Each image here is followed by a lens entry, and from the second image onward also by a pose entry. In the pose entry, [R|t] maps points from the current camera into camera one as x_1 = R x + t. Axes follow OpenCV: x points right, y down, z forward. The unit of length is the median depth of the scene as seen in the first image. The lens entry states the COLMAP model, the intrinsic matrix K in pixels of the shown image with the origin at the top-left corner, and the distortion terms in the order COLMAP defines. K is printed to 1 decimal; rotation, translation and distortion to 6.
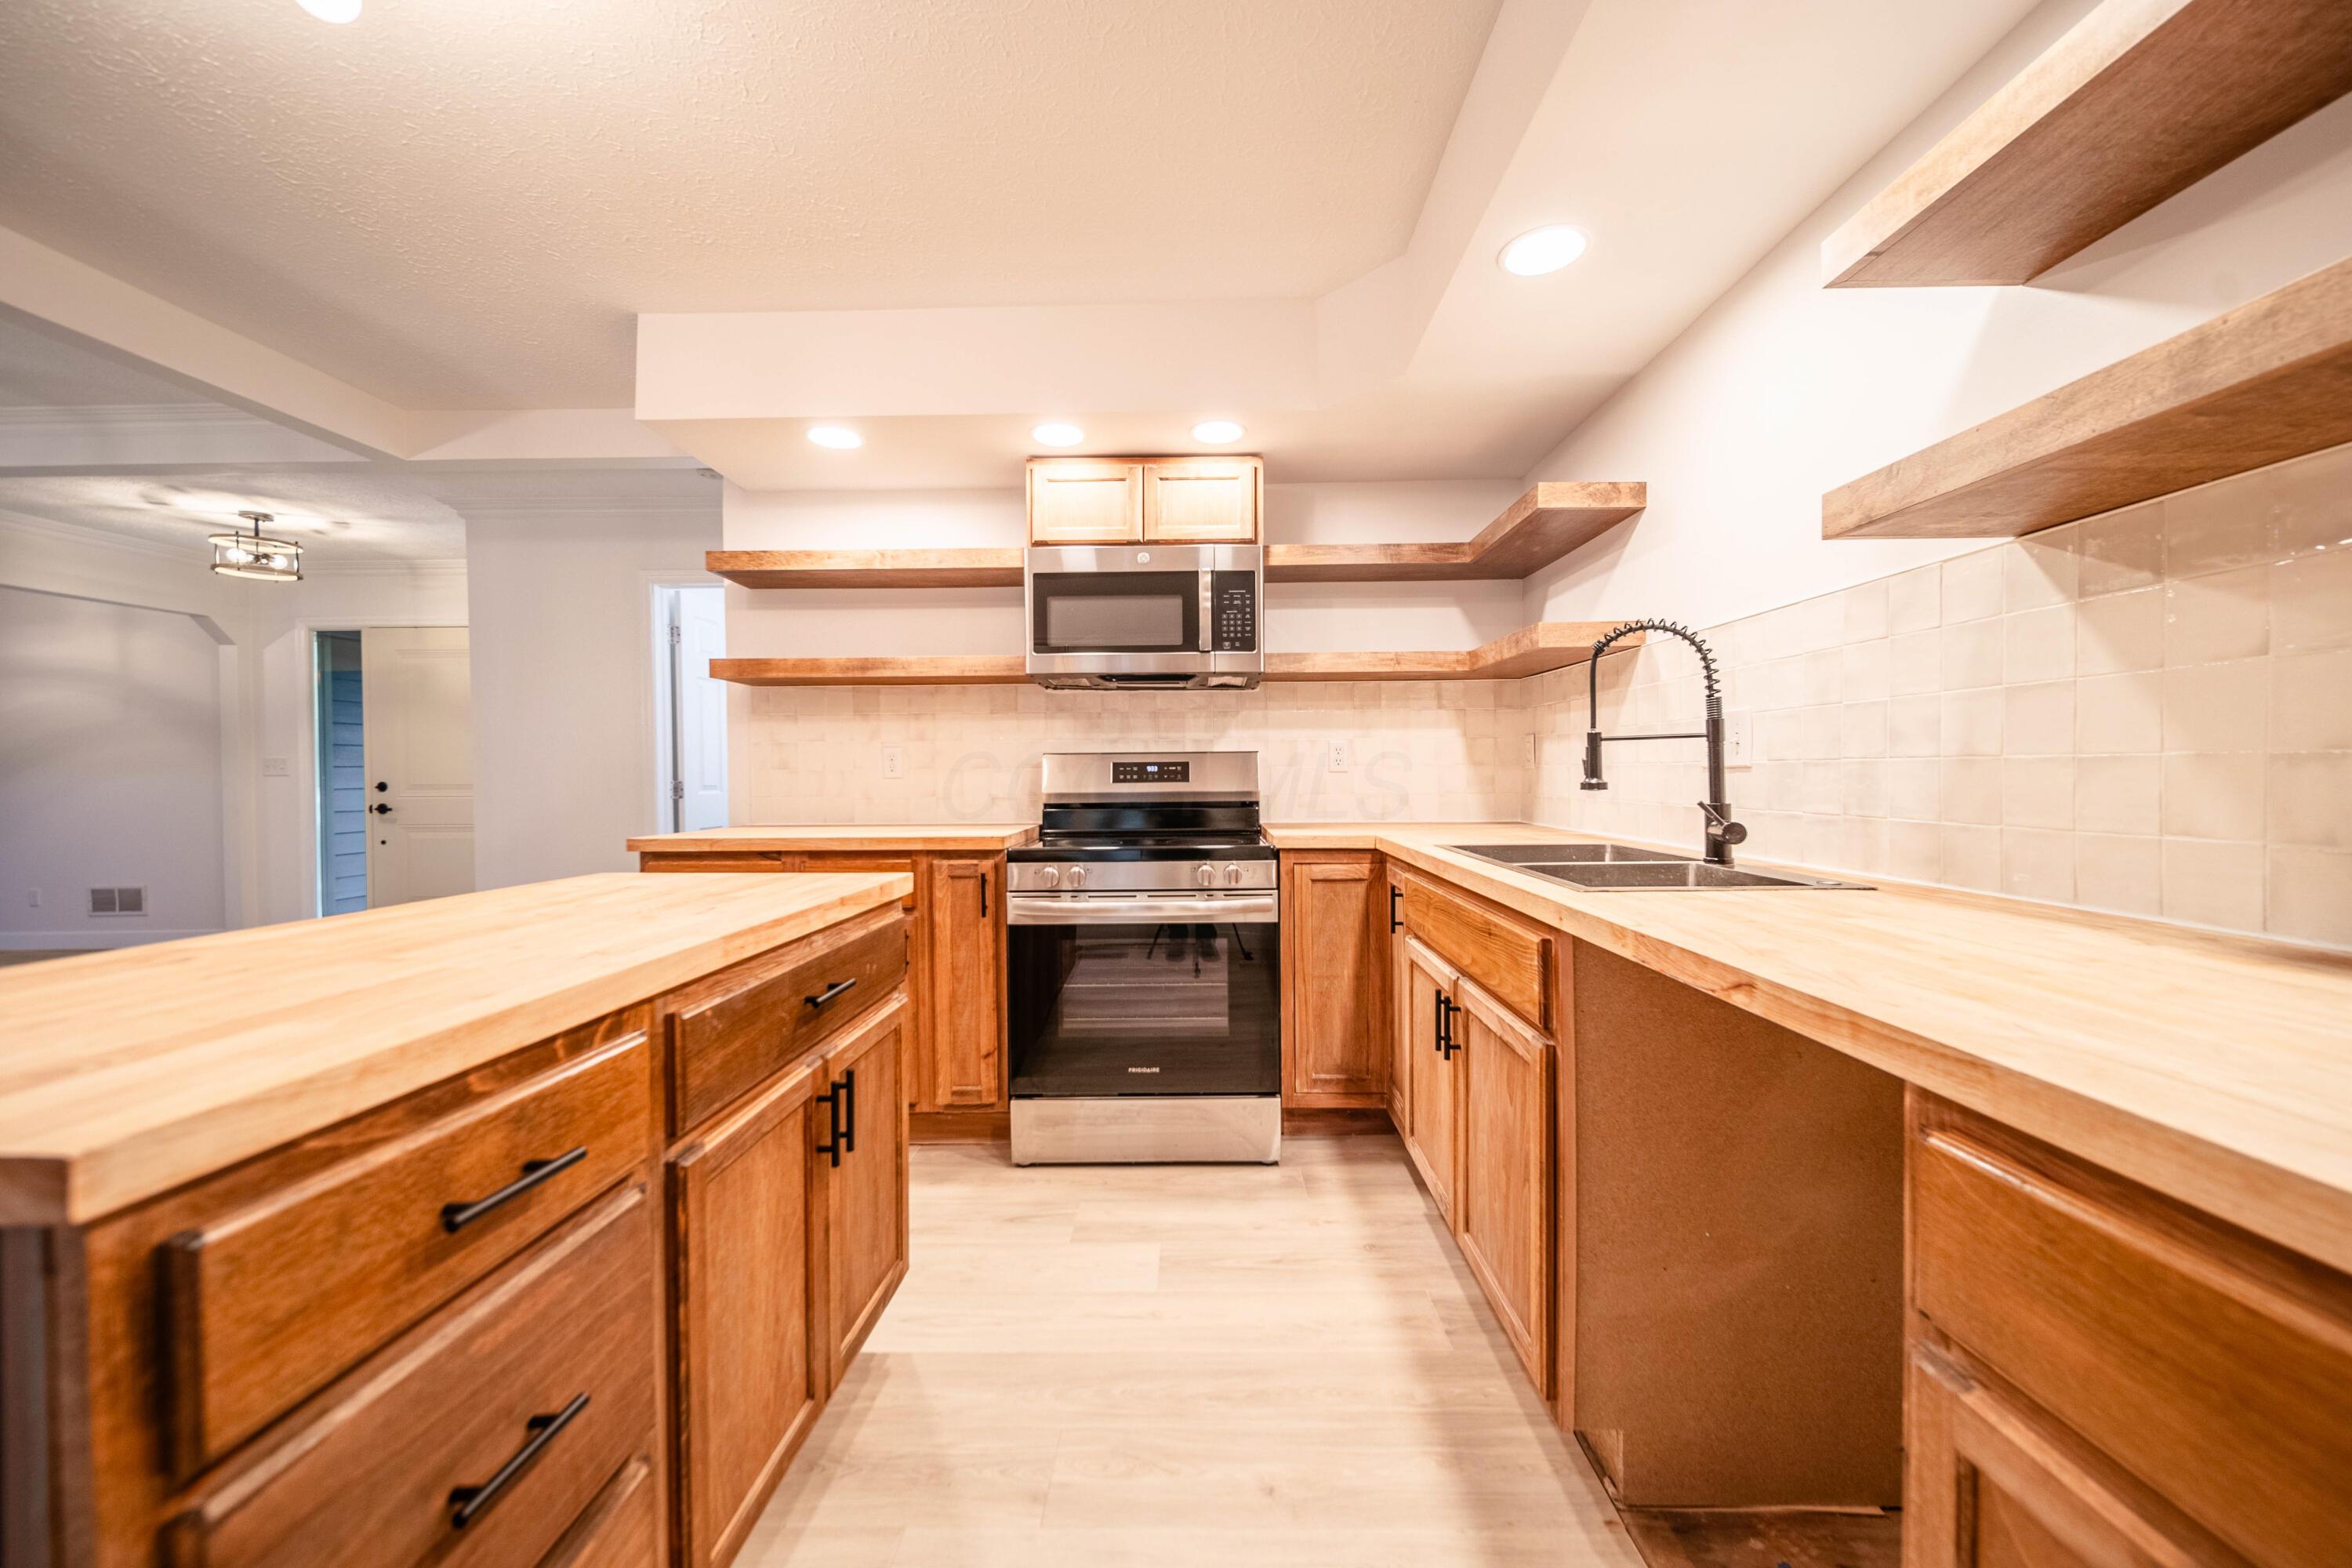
lens RADIAL K [[845.1, 0, 1171.0], [0, 845.1, 783.7], [0, 0, 1]] dist [-0.000424, -0.001018]
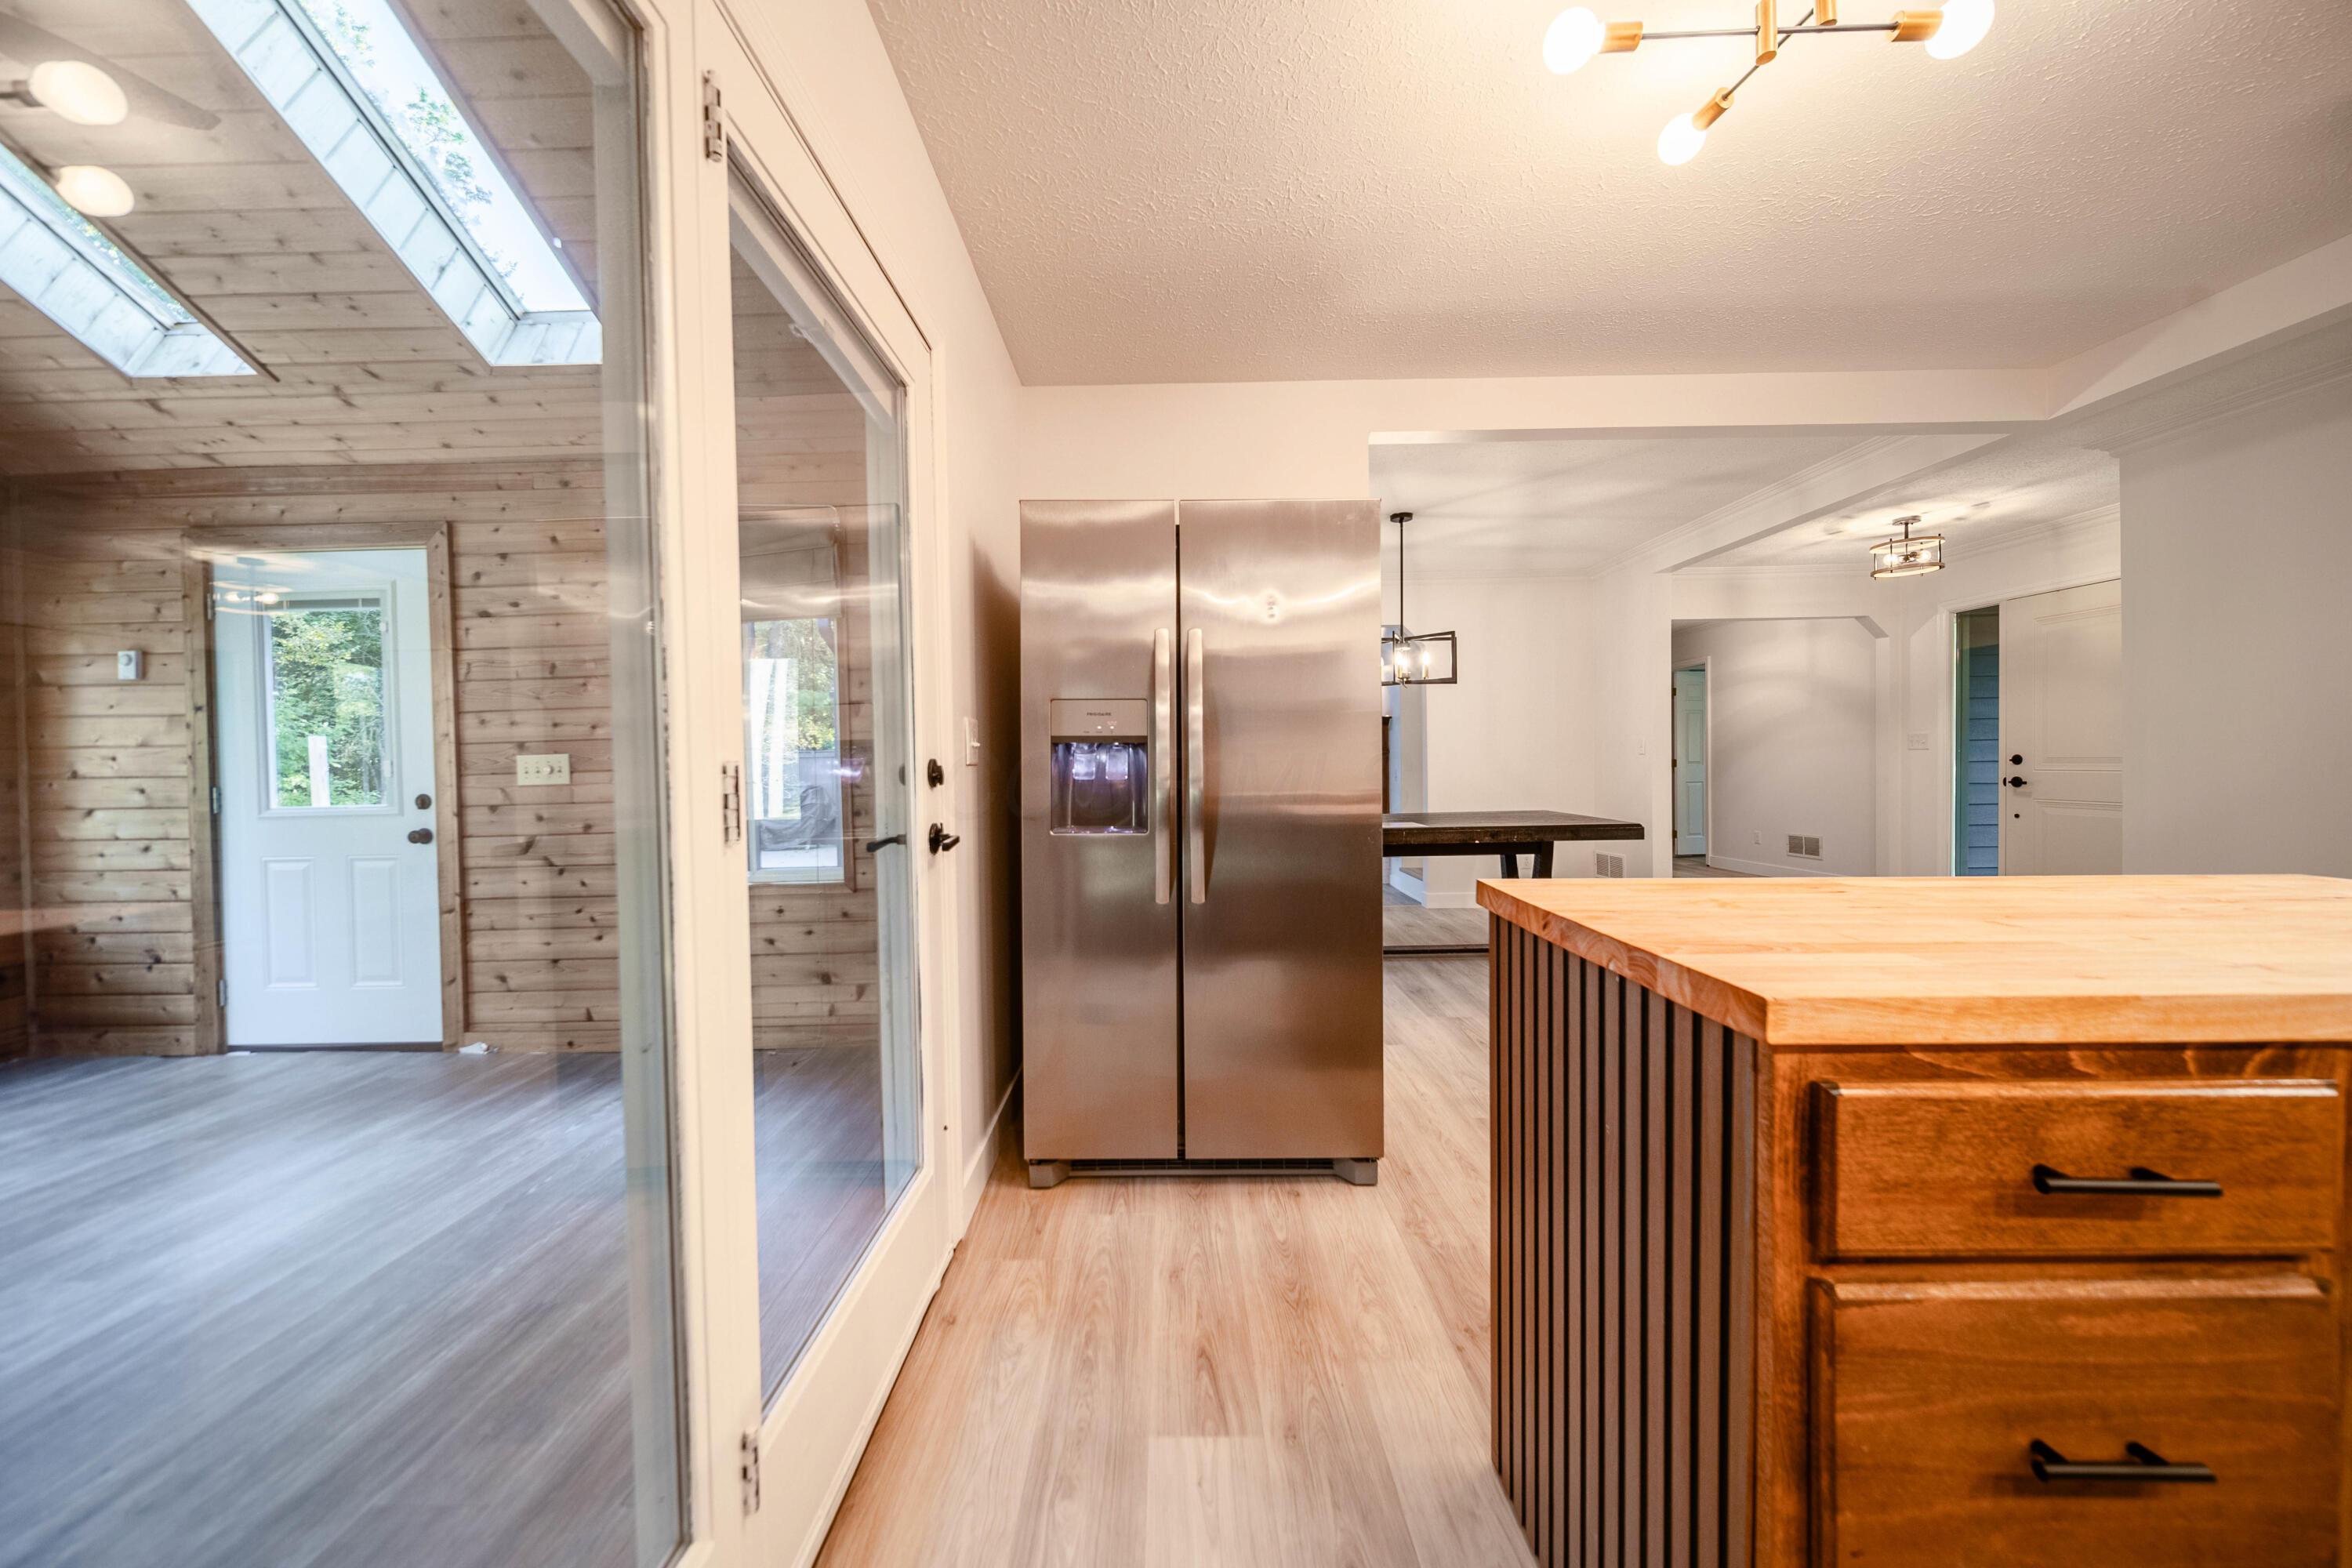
lens RADIAL K [[845.1, 0, 1163.6], [0, 845.1, 778.0], [0, 0, 1]] dist [-0.000424, -0.001018]
pose [[0.022708, 0.025498, -0.999417, 0.123522], [0.000250, 0.999675, 0.025510, -0.000998], [0.999742, -0.000829, 0.022695, -0.085493]]
